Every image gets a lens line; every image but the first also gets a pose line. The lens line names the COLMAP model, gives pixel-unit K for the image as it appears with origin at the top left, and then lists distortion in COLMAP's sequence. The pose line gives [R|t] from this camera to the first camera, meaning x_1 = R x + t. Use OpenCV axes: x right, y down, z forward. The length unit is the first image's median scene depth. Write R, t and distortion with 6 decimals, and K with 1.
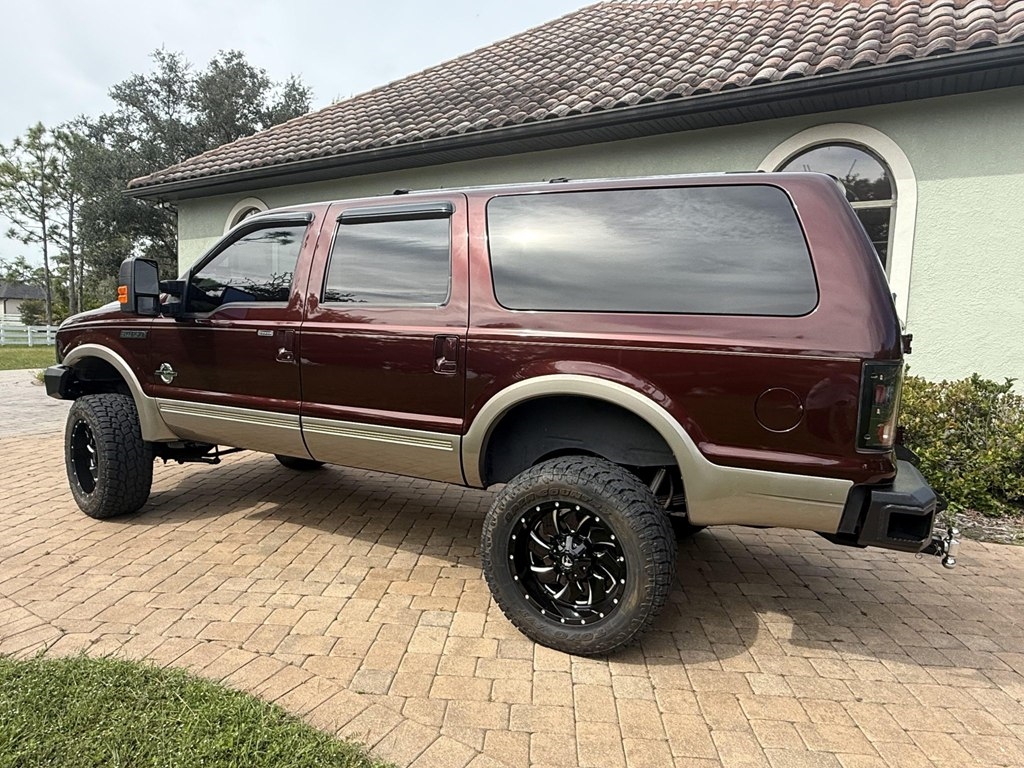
lens RADIAL K [[621.2, 0, 505.1], [0, 621.2, 381.2], [0, 0, 1]] dist [-0.002059, 0.002569]
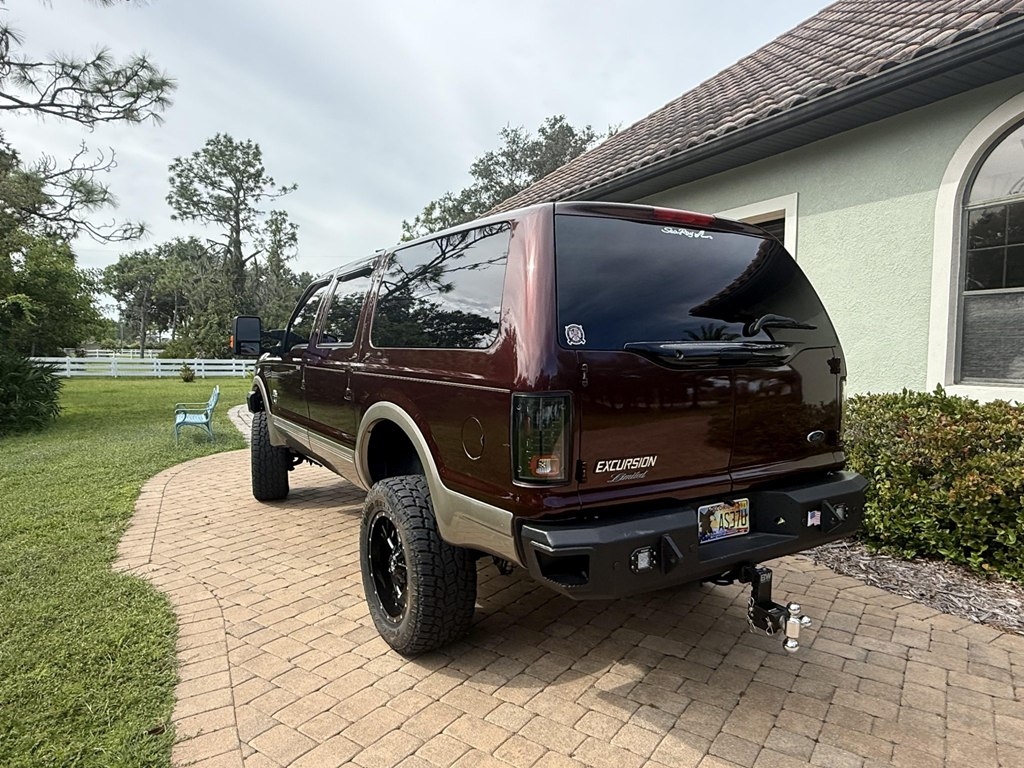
lens RADIAL K [[621.2, 0, 505.1], [0, 621.2, 381.2], [0, 0, 1]] dist [-0.002059, 0.002569]
pose [[0.858300, 0.003139, -0.513139, 0.386080], [-0.028791, 0.998701, -0.042047, -0.002879], [0.512341, 0.050863, 0.857275, 0.048018]]
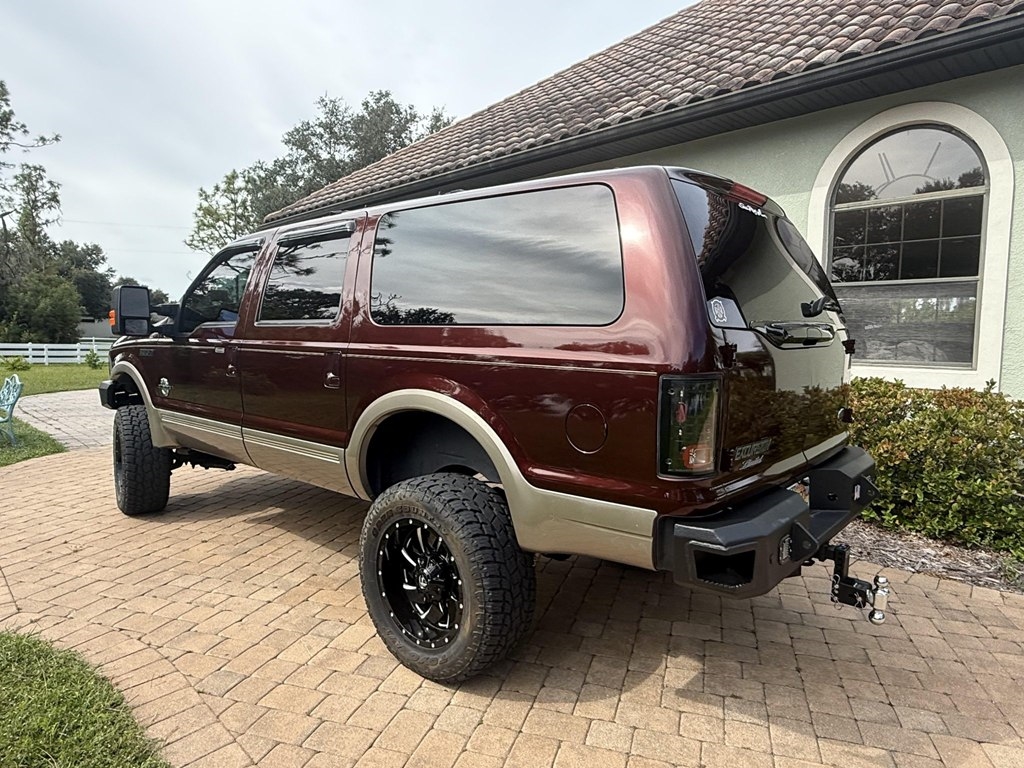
lens RADIAL K [[622.3, 0, 511.2], [0, 622.3, 378.8], [0, 0, 1]] dist [-0.000429, 0.000259]
pose [[0.973340, -0.000230, -0.229367, 0.204885], [-0.006131, 0.999616, -0.027020, -0.000613], [0.229285, 0.027706, 0.972965, 0.032861]]
